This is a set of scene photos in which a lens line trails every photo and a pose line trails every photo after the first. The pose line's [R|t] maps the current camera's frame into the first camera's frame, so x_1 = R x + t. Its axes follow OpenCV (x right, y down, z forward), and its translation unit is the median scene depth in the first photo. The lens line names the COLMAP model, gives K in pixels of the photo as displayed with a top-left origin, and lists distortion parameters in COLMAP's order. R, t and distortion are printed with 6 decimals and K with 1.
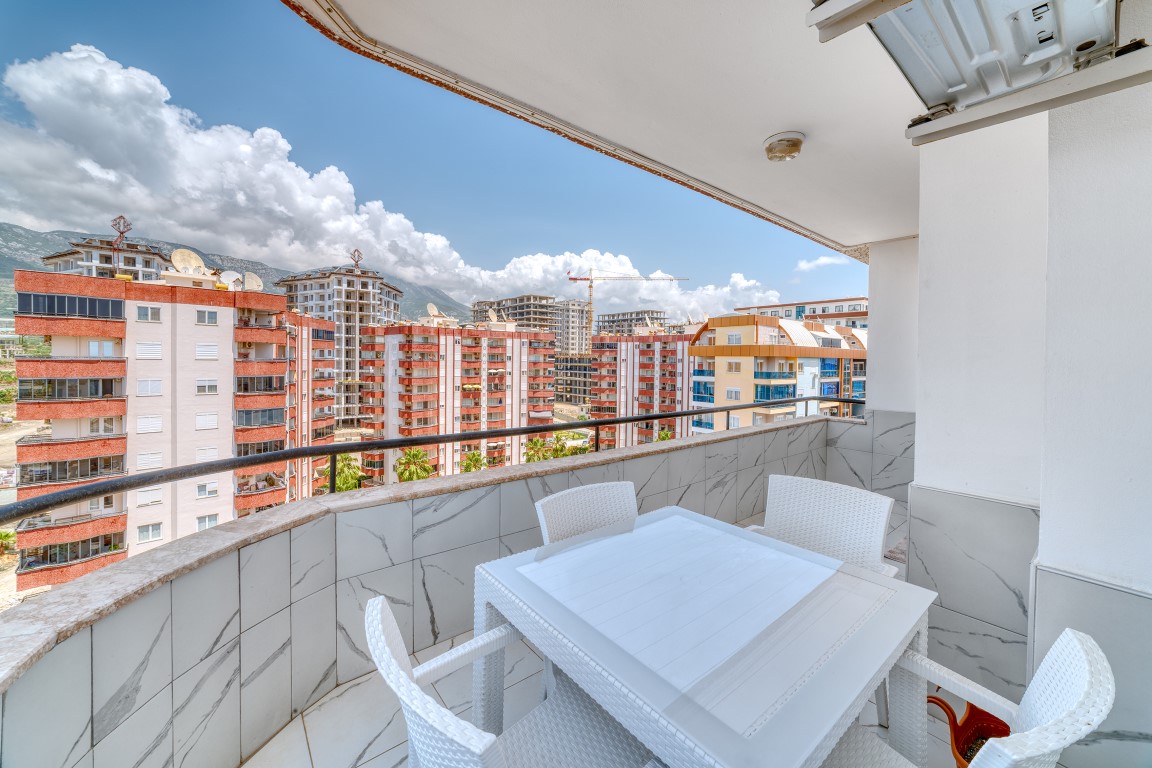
lens RADIAL K [[435.7, 0, 583.3], [0, 435.7, 364.1], [0, 0, 1]] dist [-0.001160, 0.000044]
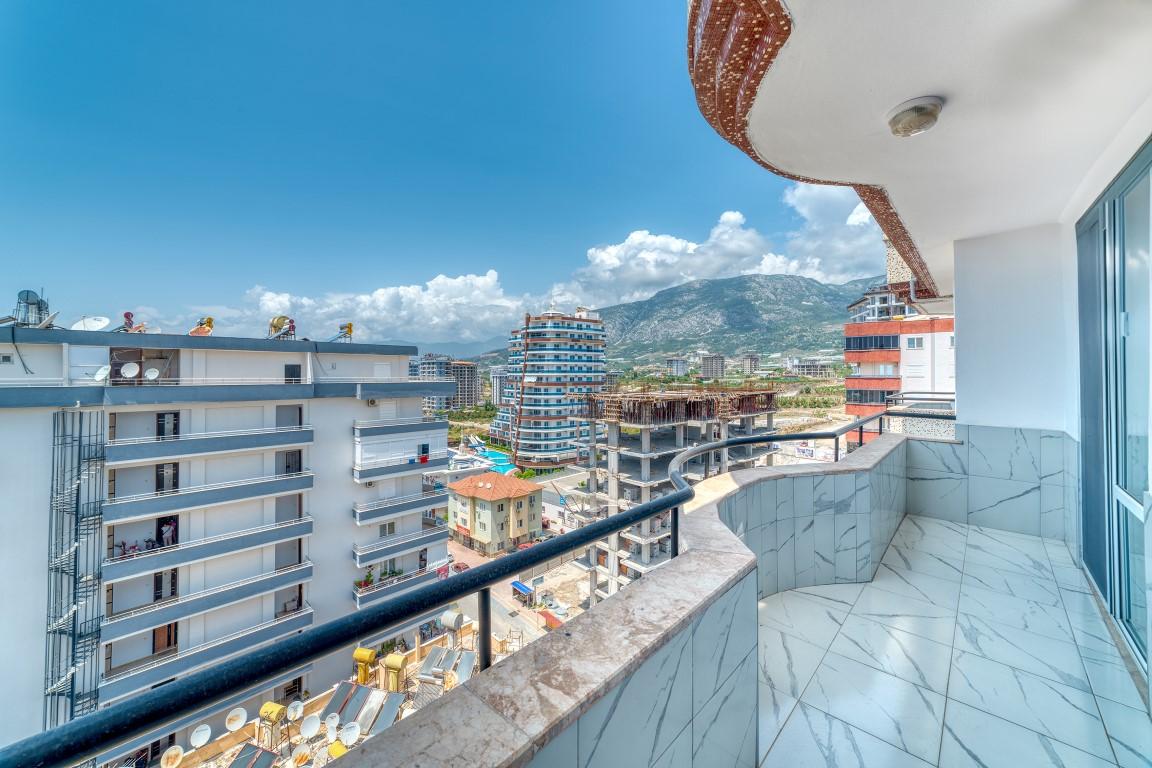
lens RADIAL K [[435.7, 0, 583.3], [0, 435.7, 364.1], [0, 0, 1]] dist [-0.001160, 0.000044]
pose [[0.137897, -0.029575, -0.990005, 0.173628], [-0.014001, 0.999396, -0.031806, 0.004575], [0.990348, 0.018247, 0.137400, -0.182697]]
